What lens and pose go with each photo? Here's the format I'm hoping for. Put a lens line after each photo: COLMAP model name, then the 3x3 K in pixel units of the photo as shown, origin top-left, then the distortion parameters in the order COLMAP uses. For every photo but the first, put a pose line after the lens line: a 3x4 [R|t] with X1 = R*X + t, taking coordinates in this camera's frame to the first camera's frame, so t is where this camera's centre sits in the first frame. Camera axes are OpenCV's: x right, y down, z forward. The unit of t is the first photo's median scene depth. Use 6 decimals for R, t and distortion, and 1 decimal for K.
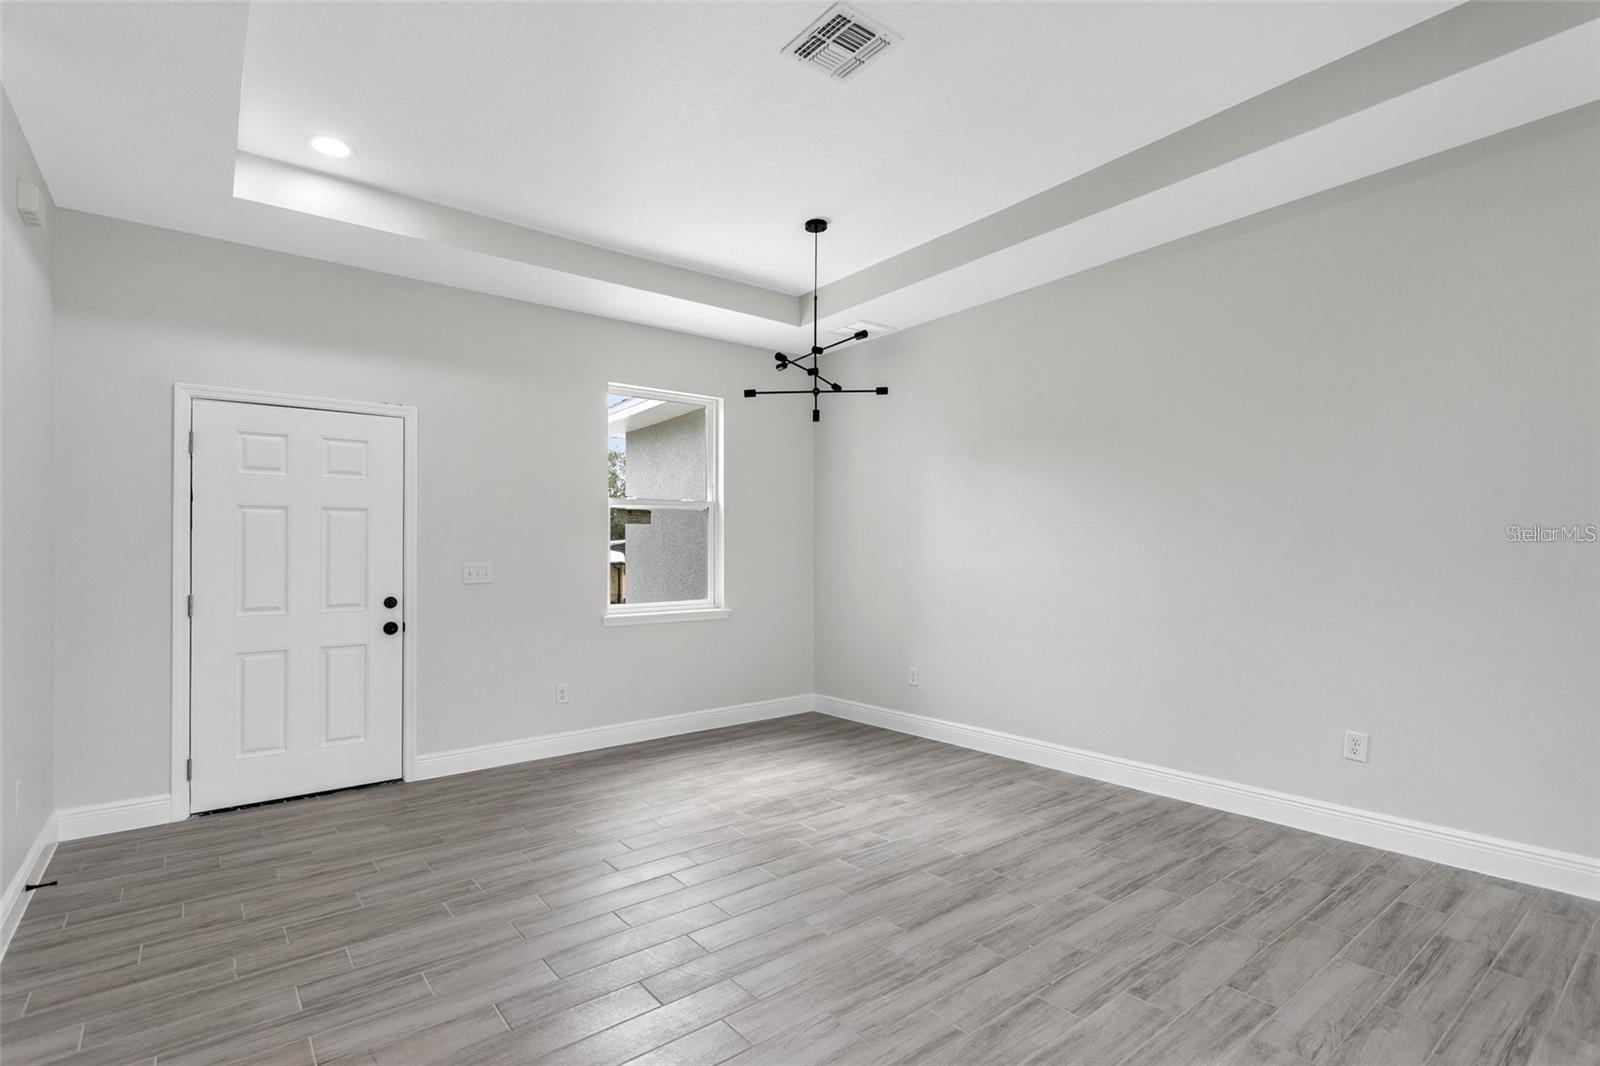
lens RADIAL K [[769.2, 0, 784.6], [0, 769.2, 582.4], [0, 0, 1]] dist [-0.002358, -0.000314]
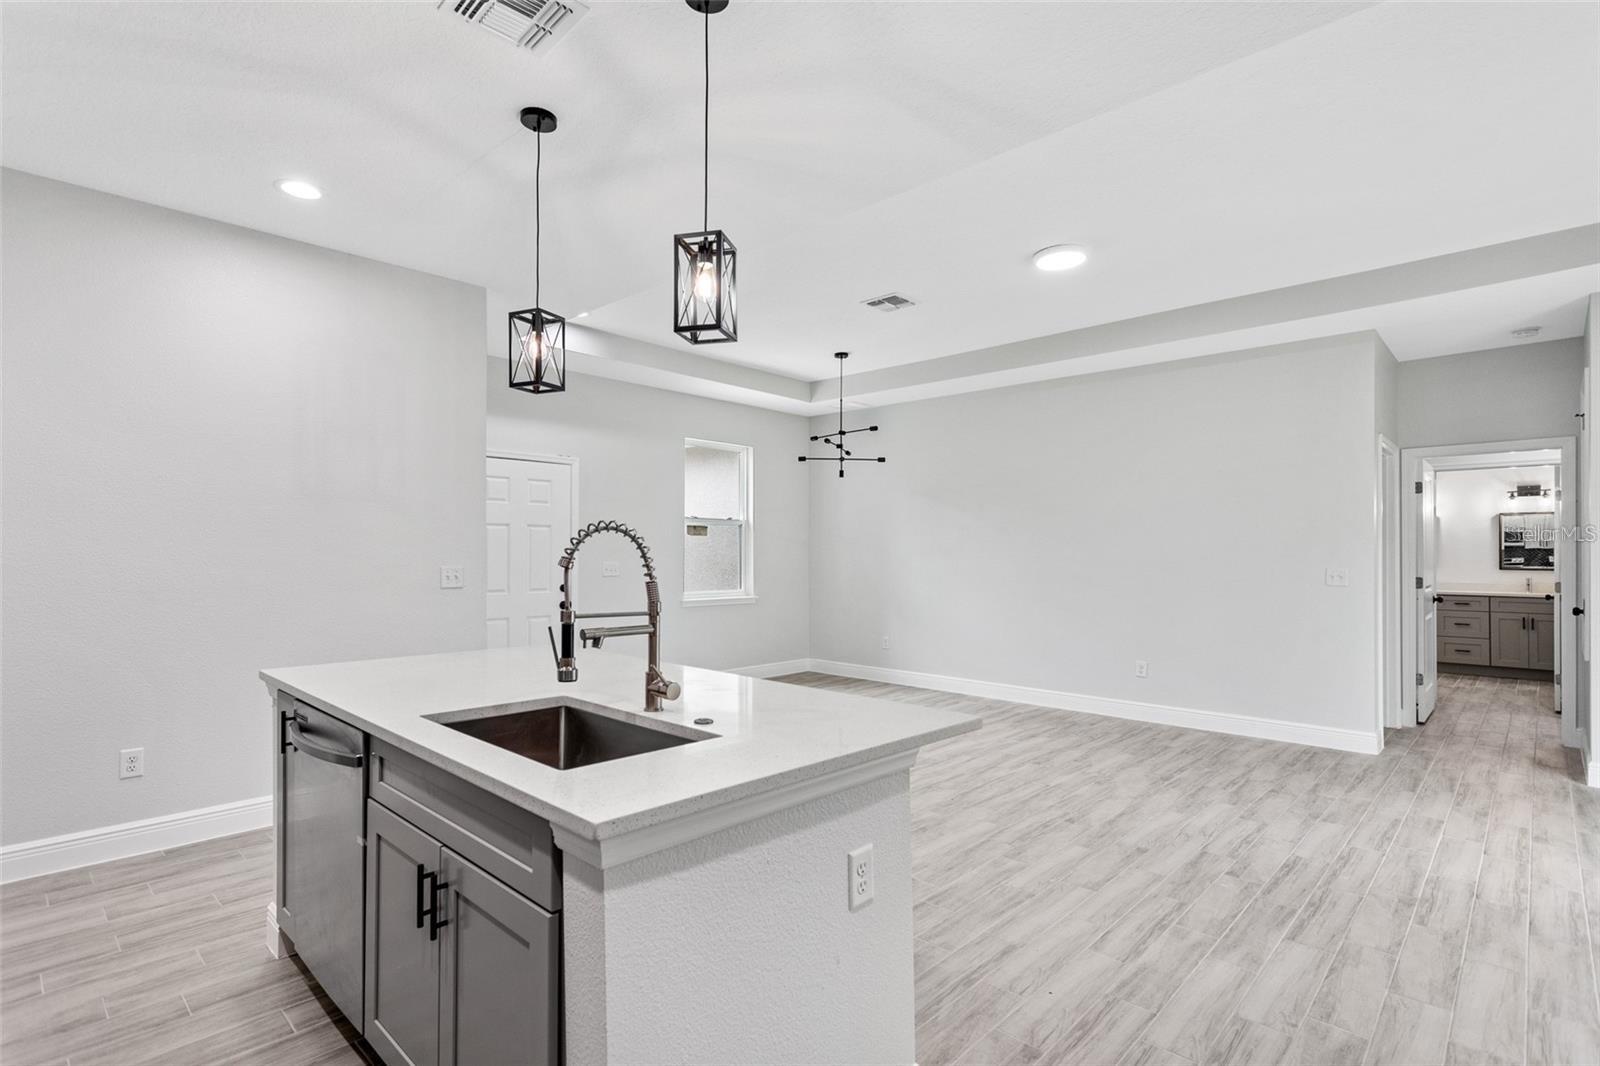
lens RADIAL K [[769.2, 0, 809.5], [0, 769.2, 546.8], [0, 0, 1]] dist [-0.002358, -0.000314]
pose [[0.986197, 0.020142, 0.164346, -0.285688], [-0.013378, 0.999021, -0.042159, 0.002839], [-0.165034, 0.039378, 0.985501, -0.560897]]
